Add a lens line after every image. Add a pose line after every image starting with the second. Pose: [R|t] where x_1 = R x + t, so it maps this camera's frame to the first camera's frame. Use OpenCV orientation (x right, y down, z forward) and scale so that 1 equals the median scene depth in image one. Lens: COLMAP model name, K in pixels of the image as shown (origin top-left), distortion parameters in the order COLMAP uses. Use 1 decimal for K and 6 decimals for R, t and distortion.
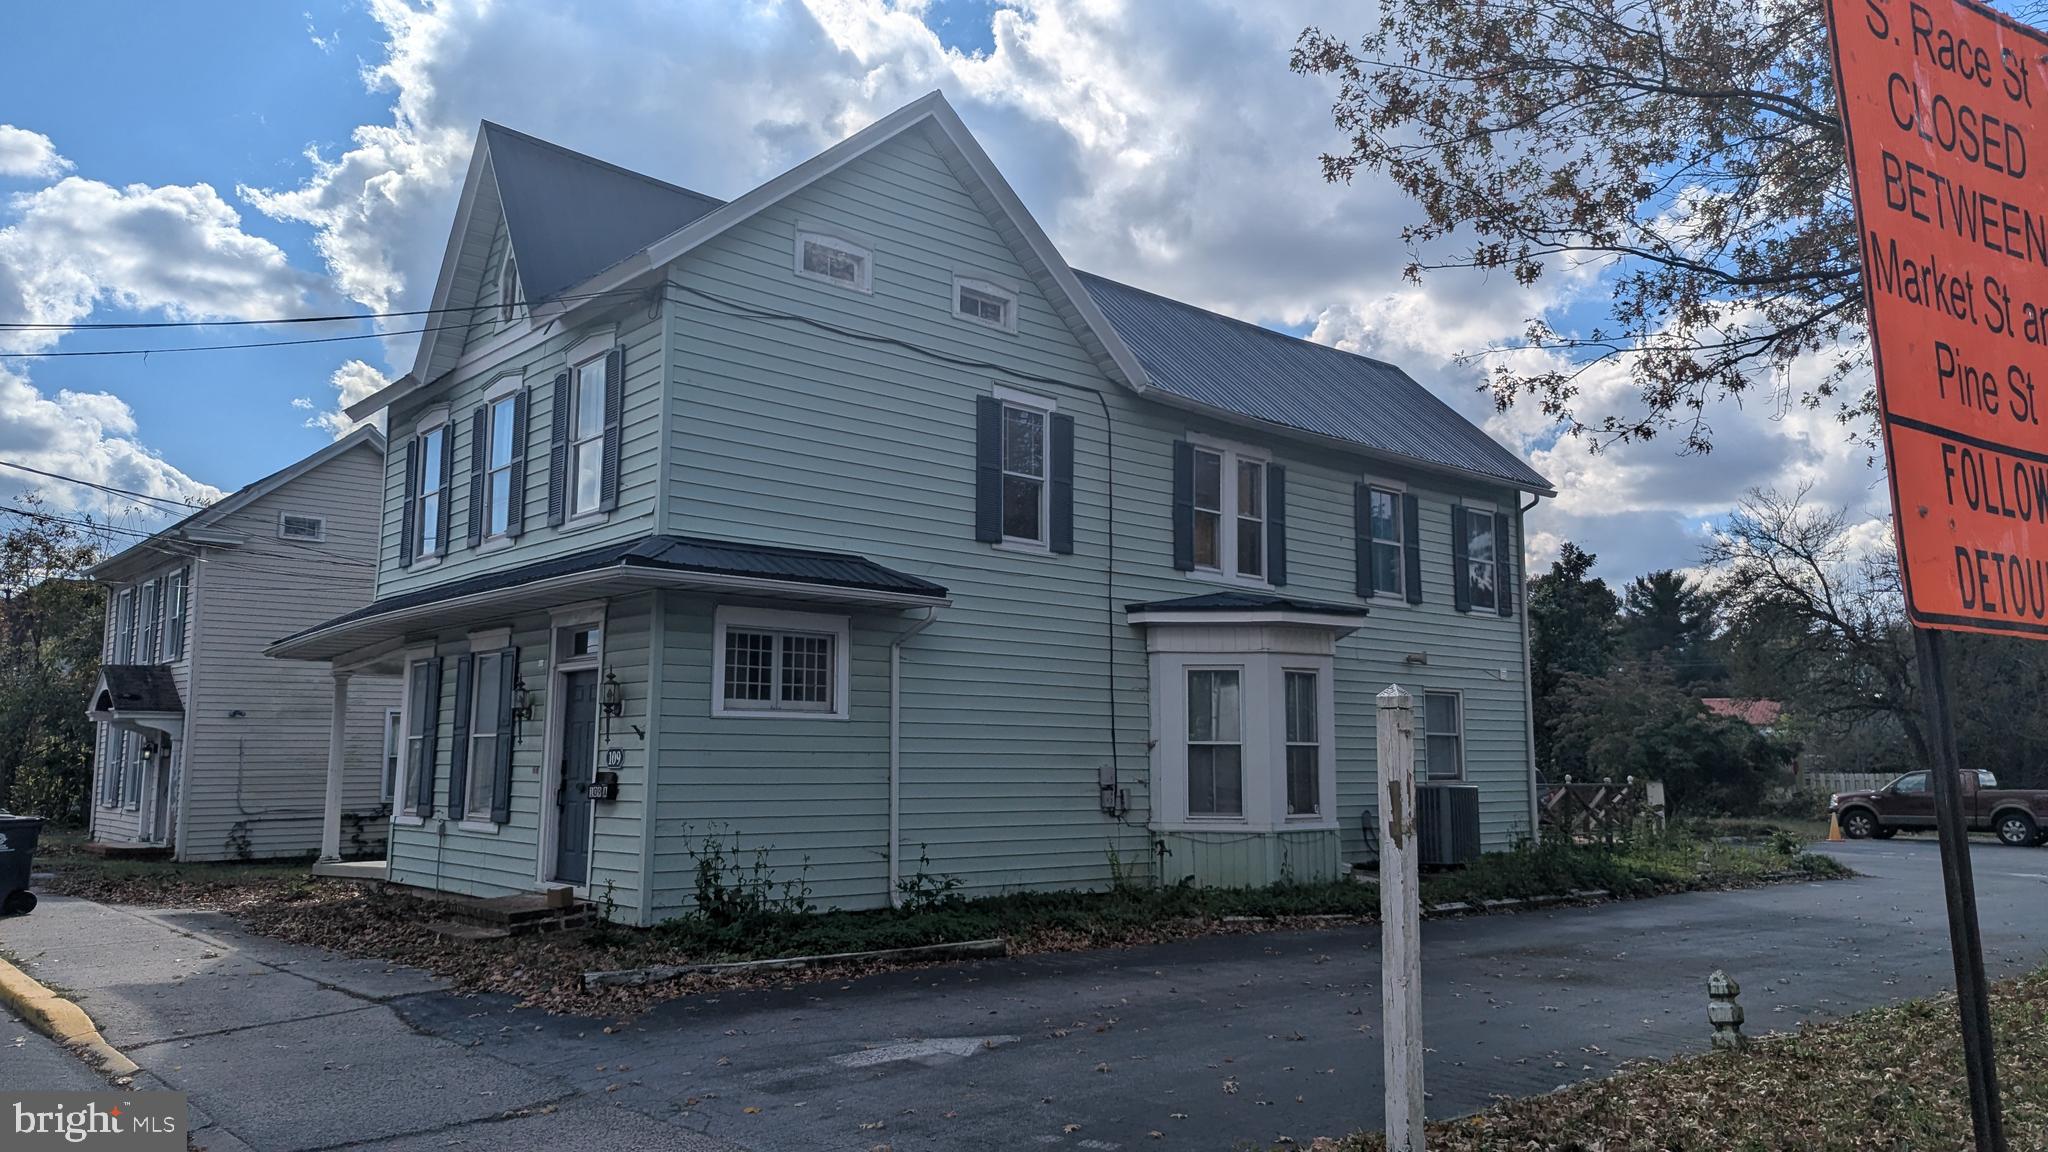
lens RADIAL K [[1435.3, 0, 1024.0], [0, 1435.3, 576.0], [0, 0, 1]] dist [0.036232, -0.001620]
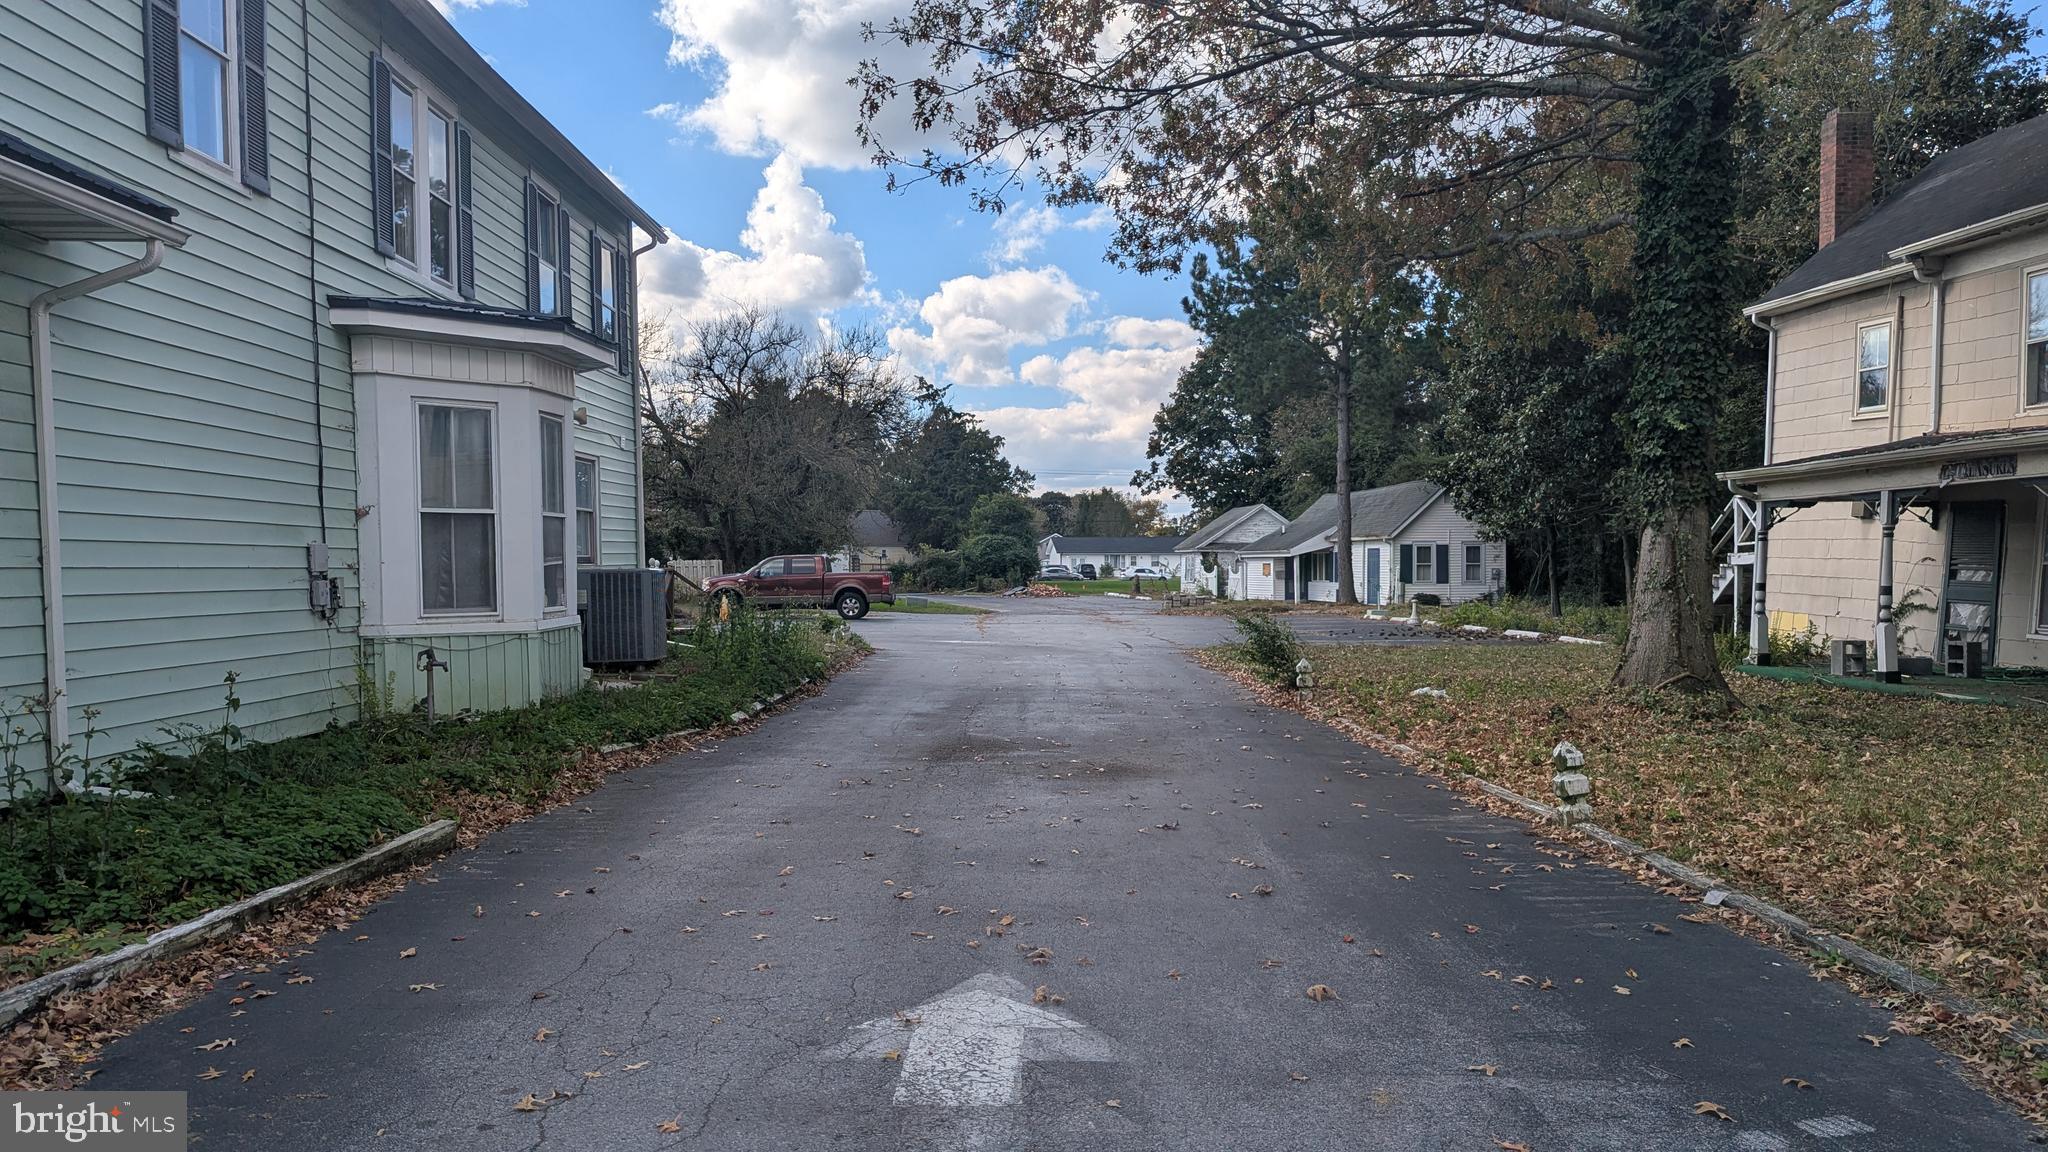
lens RADIAL K [[1445.5, 0, 1027.5], [0, 1445.5, 634.6], [0, 0, 1]] dist [-0.000879, -0.001328]
pose [[0.649831, -0.041611, 0.758938, -0.226329], [-0.096909, 0.985815, 0.137028, 0.051668], [-0.753875, -0.162593, 0.636581, 0.327653]]
